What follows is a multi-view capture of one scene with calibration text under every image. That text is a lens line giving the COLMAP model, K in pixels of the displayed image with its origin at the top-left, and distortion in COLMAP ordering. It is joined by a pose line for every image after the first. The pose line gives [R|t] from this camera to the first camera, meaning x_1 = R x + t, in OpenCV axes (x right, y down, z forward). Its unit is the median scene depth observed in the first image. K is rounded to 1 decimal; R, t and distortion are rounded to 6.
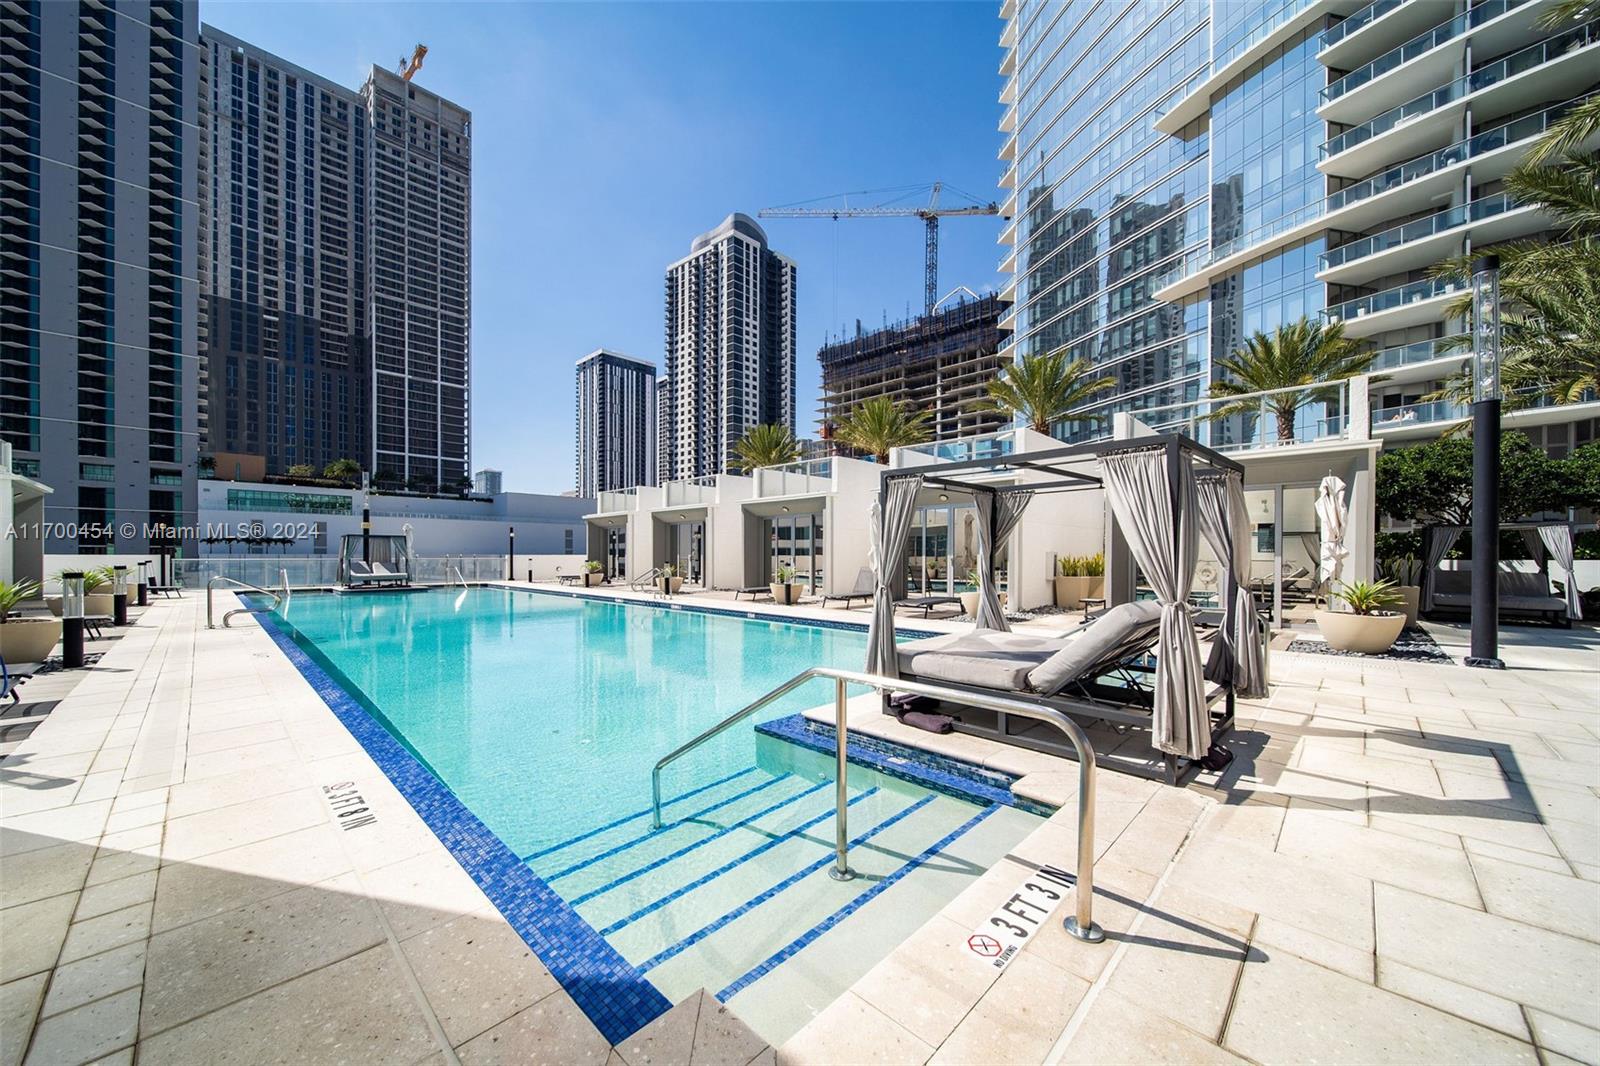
lens RADIAL K [[591.4, 0, 778.5], [0, 591.4, 557.0], [0, 0, 1]] dist [-0.000950, -0.001727]
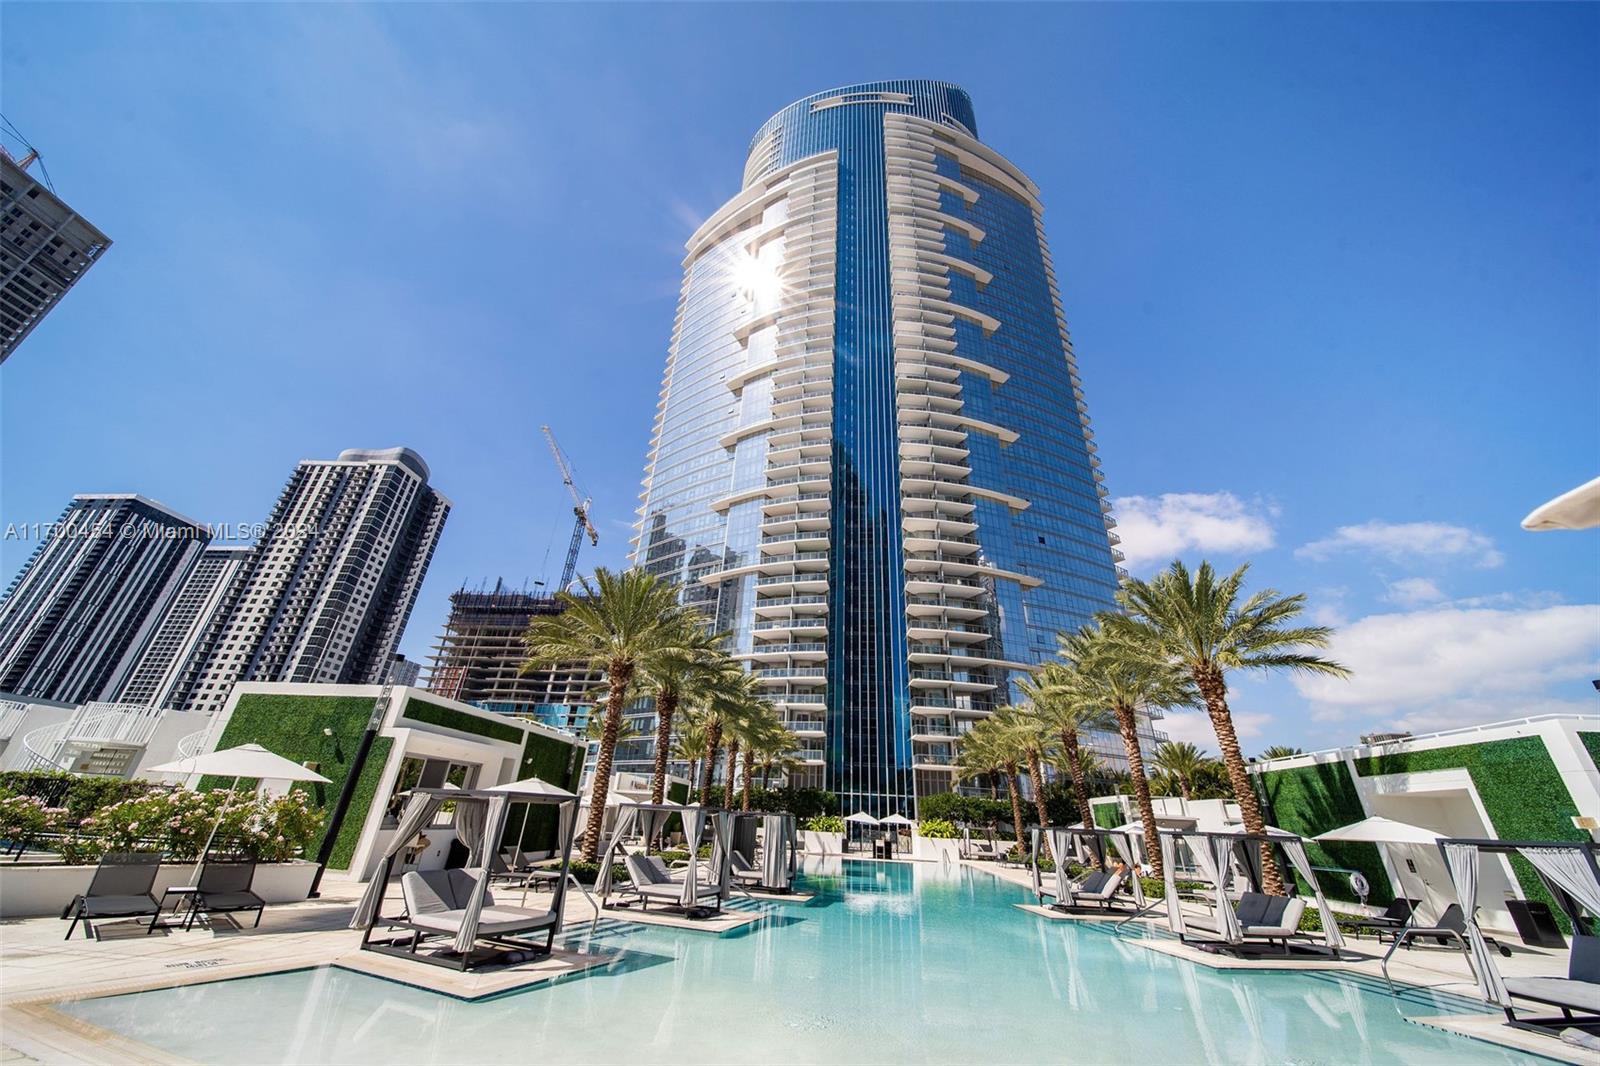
lens RADIAL K [[568.4, 0, 799.8], [0, 568.4, 525.9], [0, 0, 1]] dist [0.000234, -0.002021]
pose [[0.765459, 0.320687, 0.557882, -0.056112], [-0.037652, 0.887806, -0.458674, -0.004225], [-0.642382, 0.330091, 0.691654, -0.140723]]
